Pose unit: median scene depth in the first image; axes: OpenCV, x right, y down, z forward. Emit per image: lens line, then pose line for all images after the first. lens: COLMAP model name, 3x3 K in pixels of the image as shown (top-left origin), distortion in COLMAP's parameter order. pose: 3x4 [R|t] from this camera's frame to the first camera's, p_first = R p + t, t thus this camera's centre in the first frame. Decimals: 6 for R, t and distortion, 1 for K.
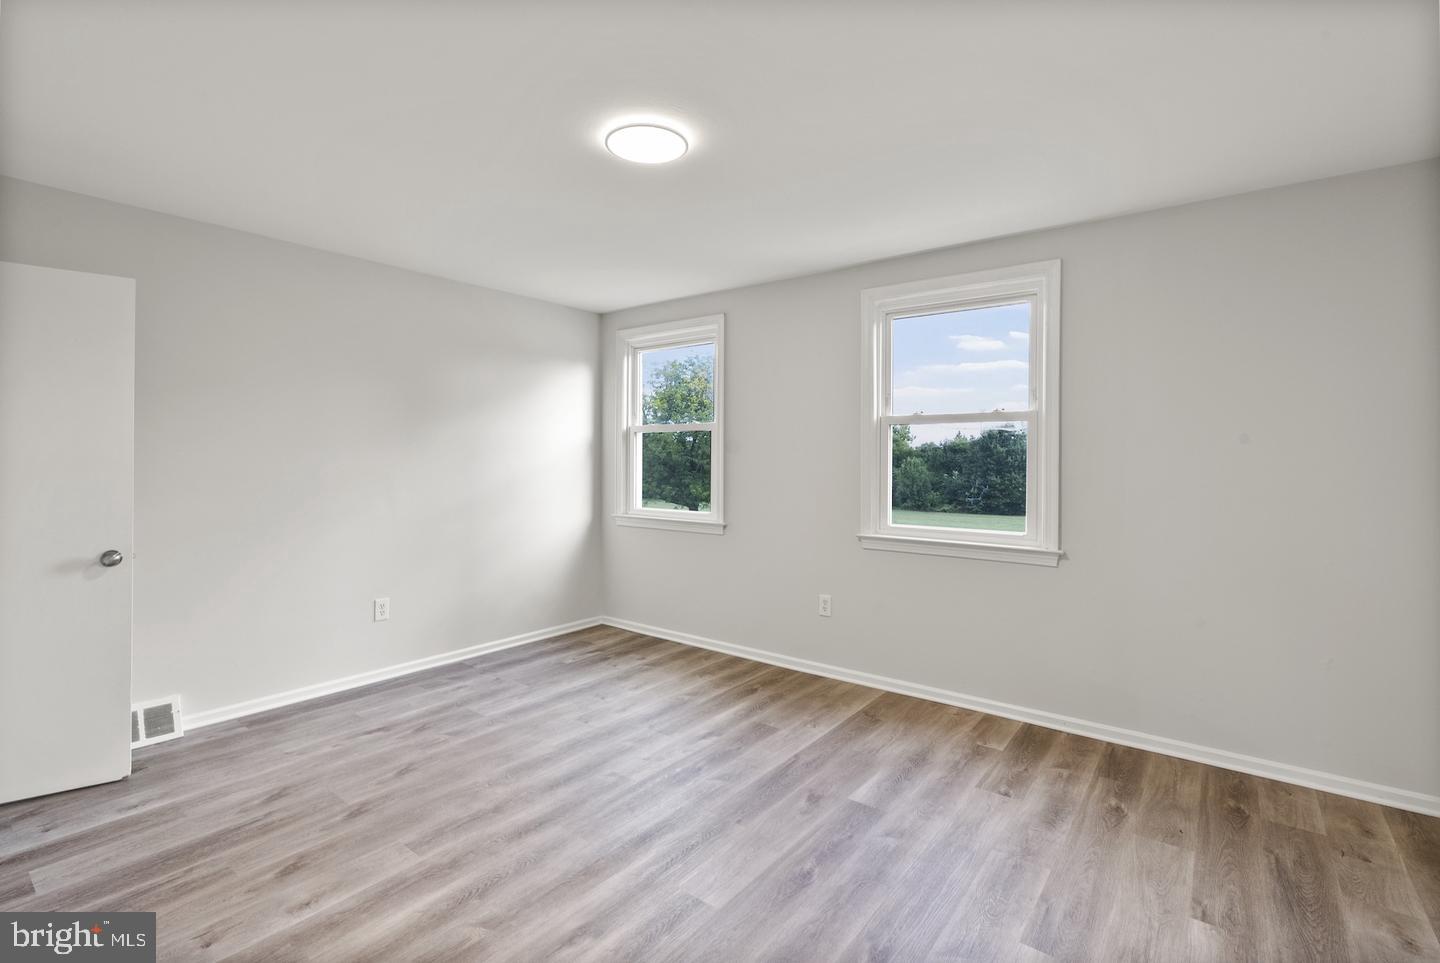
lens RADIAL K [[657.6, 0, 720.0], [0, 657.6, 481.5], [0, 0, 1]] dist [0.000372, -0.000029]
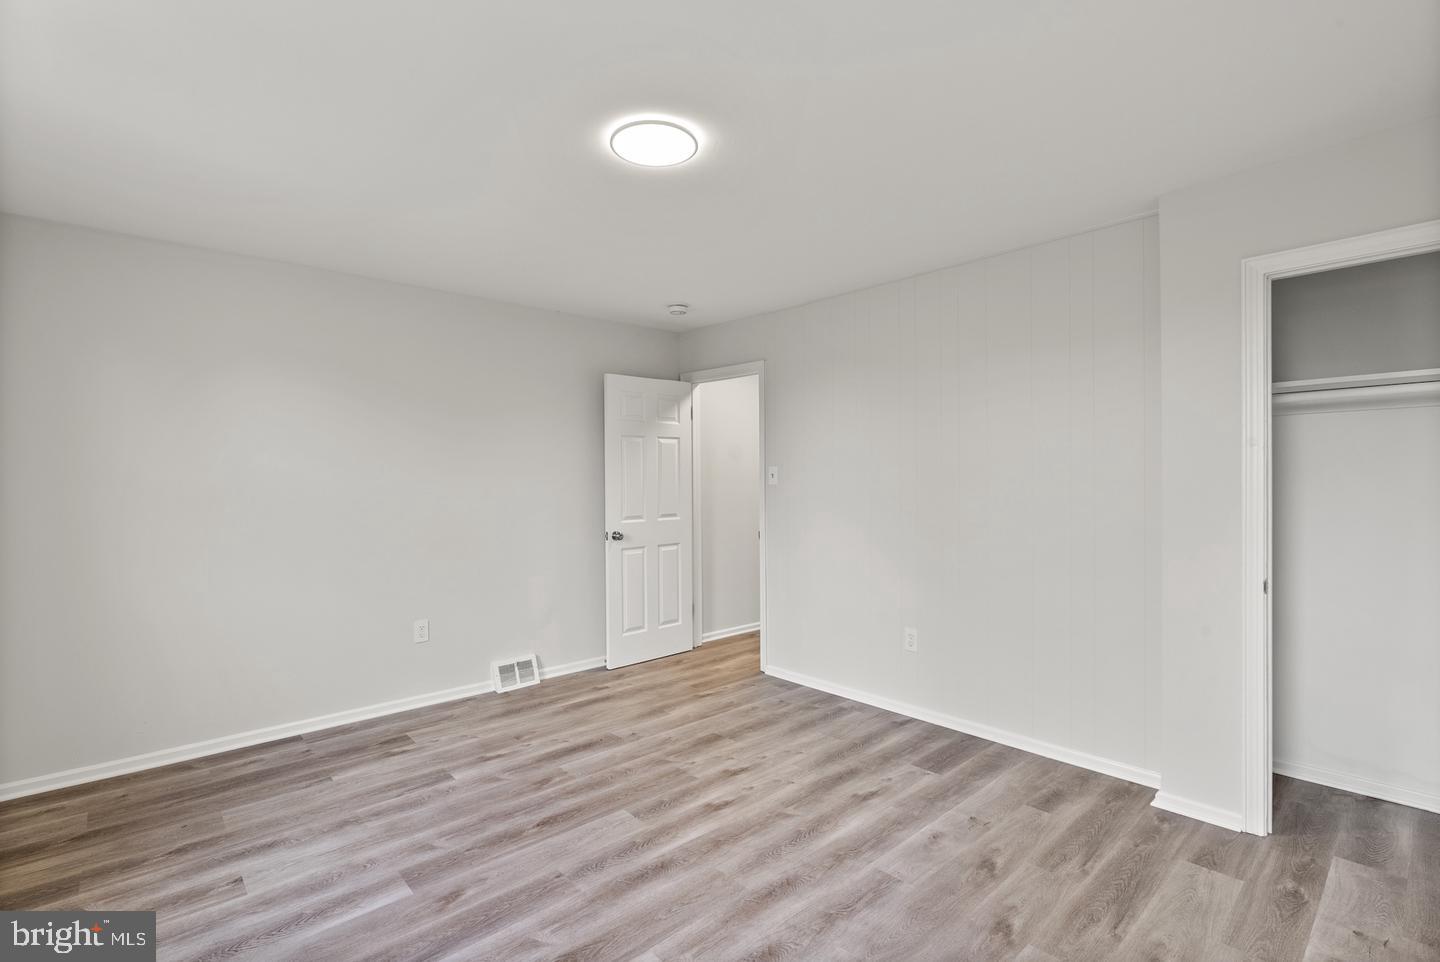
lens RADIAL K [[657.6, 0, 720.0], [0, 657.6, 481.0], [0, 0, 1]] dist [0.000372, -0.000029]
pose [[-0.984693, 0.000523, 0.174299, -0.381315], [0.007678, 0.999155, 0.040379, -0.082550], [-0.174130, 0.041099, -0.983865, 1.971880]]
